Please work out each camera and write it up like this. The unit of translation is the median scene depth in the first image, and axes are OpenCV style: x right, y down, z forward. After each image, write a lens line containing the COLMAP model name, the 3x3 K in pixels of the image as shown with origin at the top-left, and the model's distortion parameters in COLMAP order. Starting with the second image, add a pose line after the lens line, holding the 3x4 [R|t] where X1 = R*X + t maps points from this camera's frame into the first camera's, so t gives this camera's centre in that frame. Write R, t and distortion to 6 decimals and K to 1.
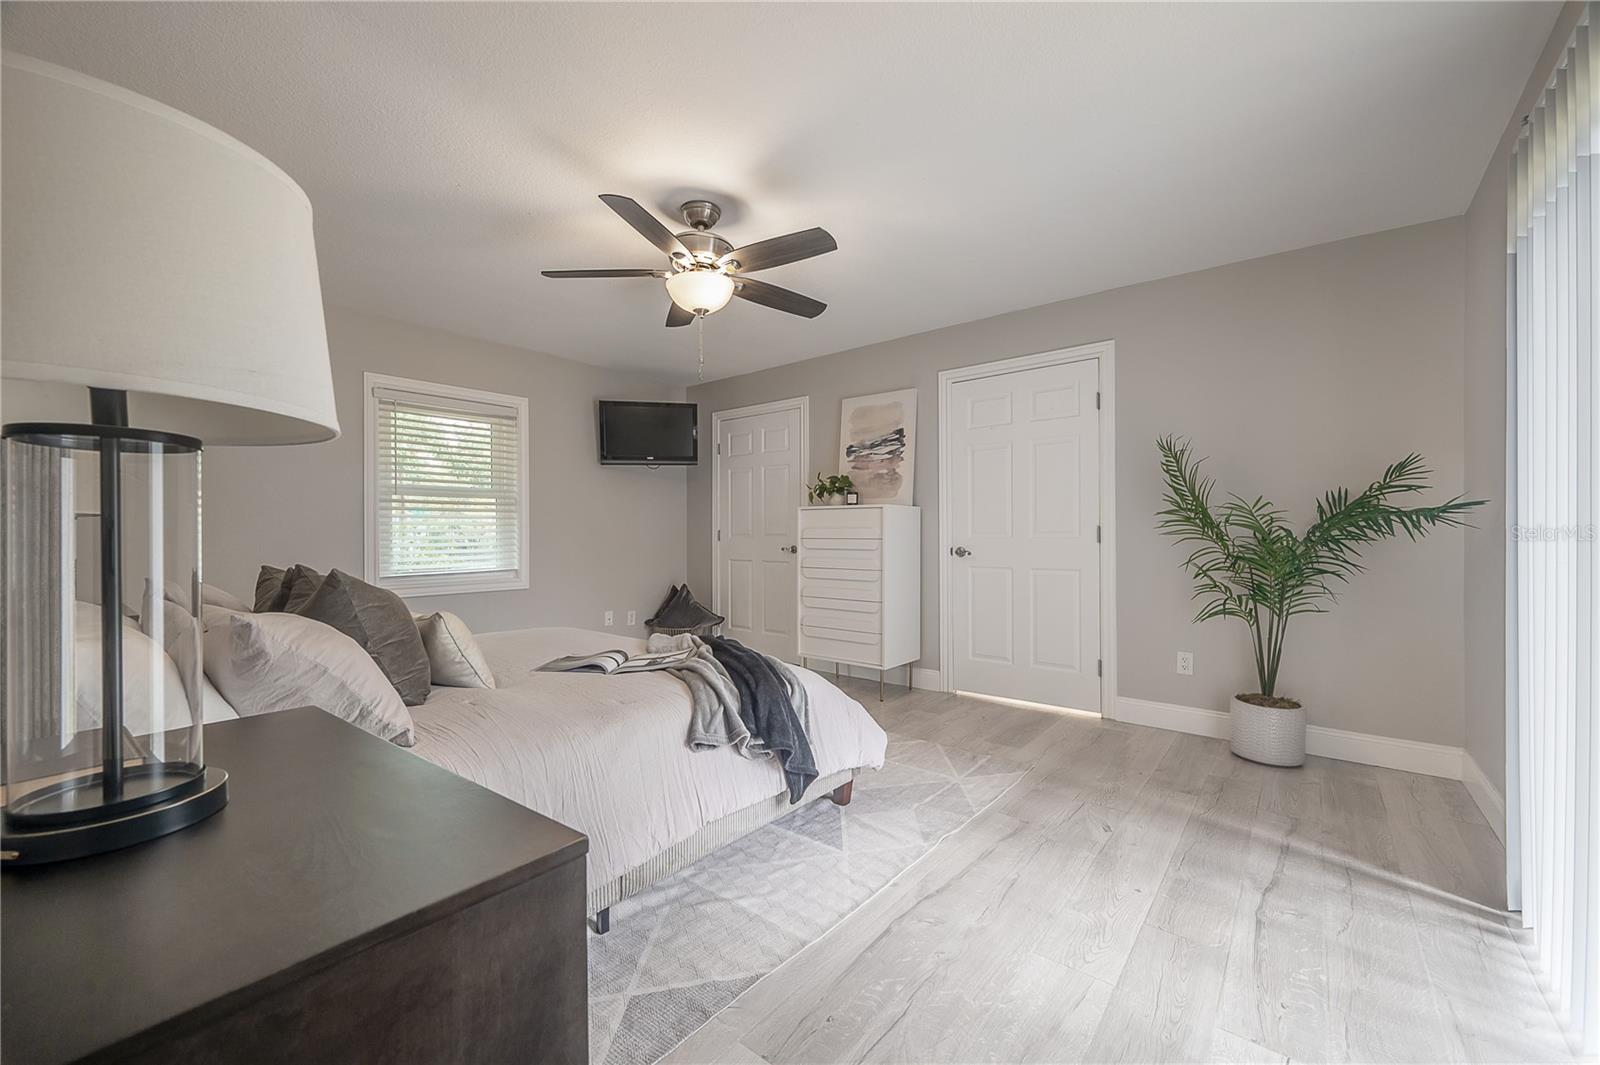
lens RADIAL K [[616.0, 0, 800.0], [0, 616.0, 532.5], [0, 0, 1]] dist [0.000251, 0.000046]
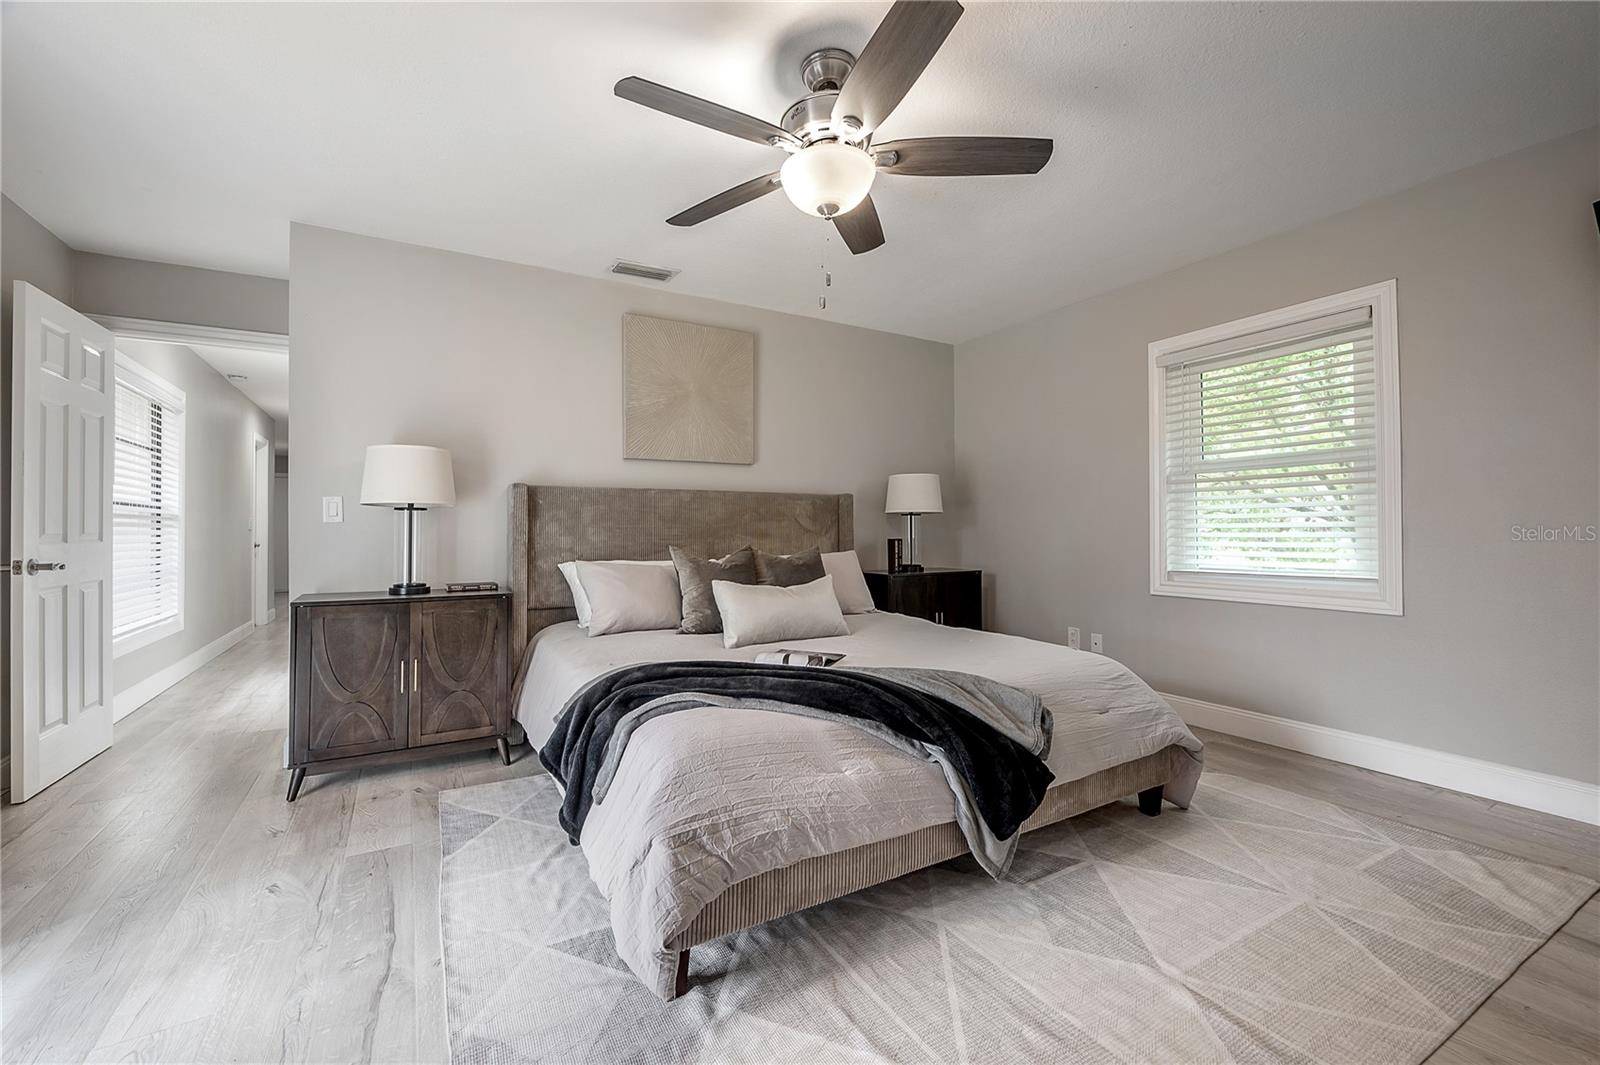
lens RADIAL K [[664.0, 0, 802.0], [0, 664.0, 525.1], [0, 0, 1]] dist [0.008650, -0.000066]
pose [[-0.351040, 0.005214, -0.936346, 0.816213], [0.014751, 0.999891, 0.000037, 0.001526], [0.936244, -0.013799, -0.351078, 1.787001]]
